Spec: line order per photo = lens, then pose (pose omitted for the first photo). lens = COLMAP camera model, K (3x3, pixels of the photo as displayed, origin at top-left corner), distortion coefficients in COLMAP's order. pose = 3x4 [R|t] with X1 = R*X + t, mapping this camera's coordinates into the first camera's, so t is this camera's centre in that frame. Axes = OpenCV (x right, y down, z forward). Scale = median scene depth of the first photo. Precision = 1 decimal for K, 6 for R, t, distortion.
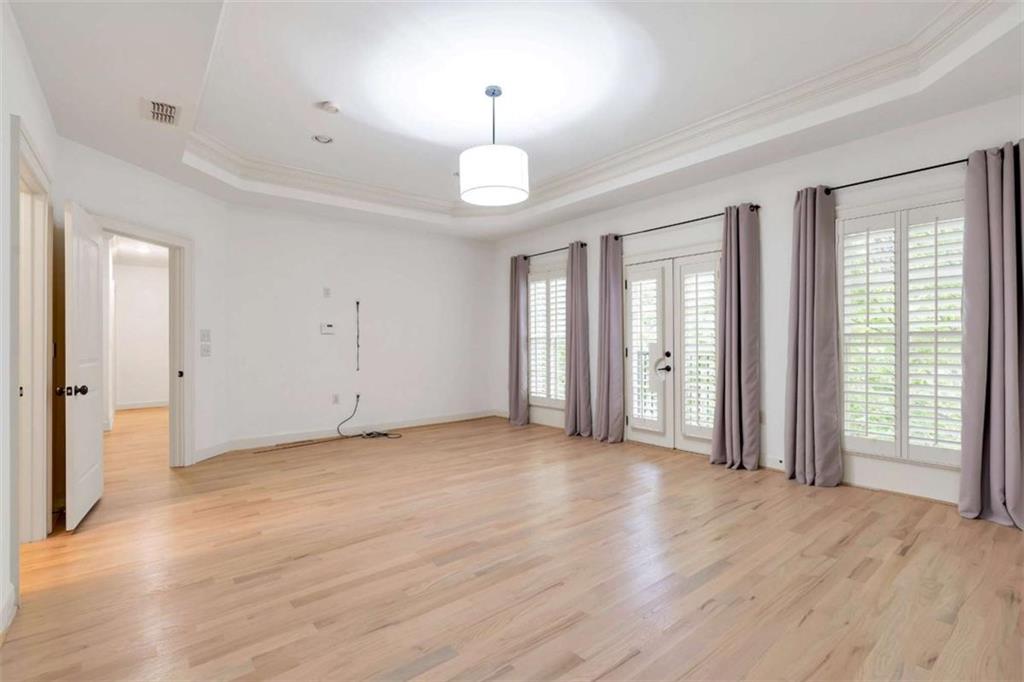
lens RADIAL K [[464.2, 0, 510.6], [0, 464.2, 340.9], [0, 0, 1]] dist [-0.003084, 0.000731]
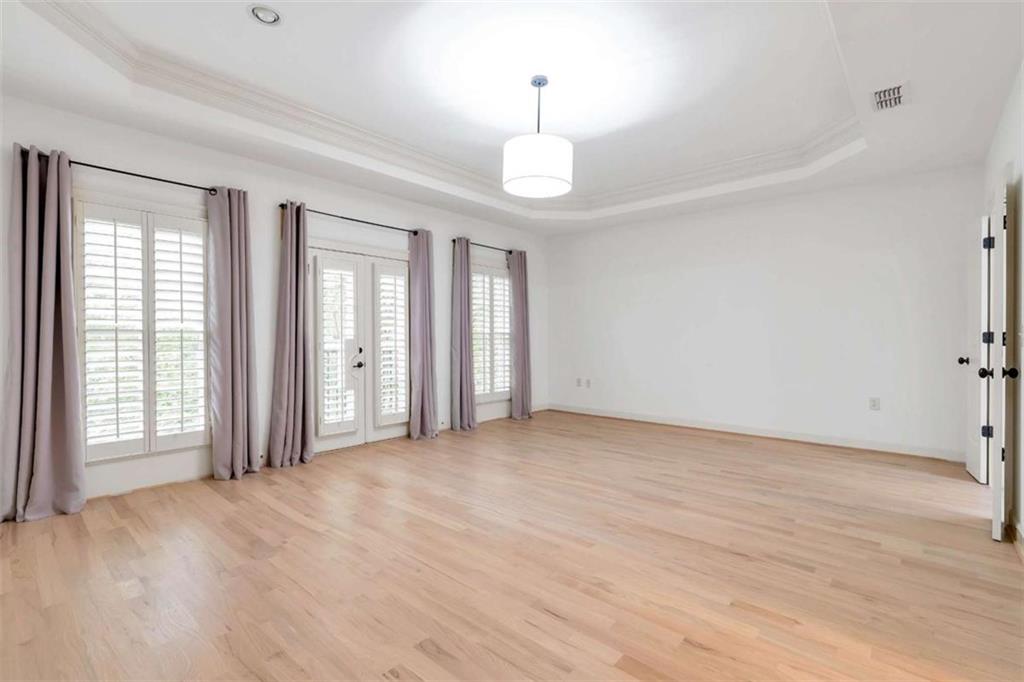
lens RADIAL K [[464.2, 0, 510.6], [0, 464.2, 340.9], [0, 0, 1]] dist [-0.003084, 0.000731]
pose [[-0.160995, -0.003418, 0.986949, -0.901451], [0.001146, 0.999993, 0.003650, 0.006983], [-0.986954, 0.001719, -0.160990, 1.100942]]
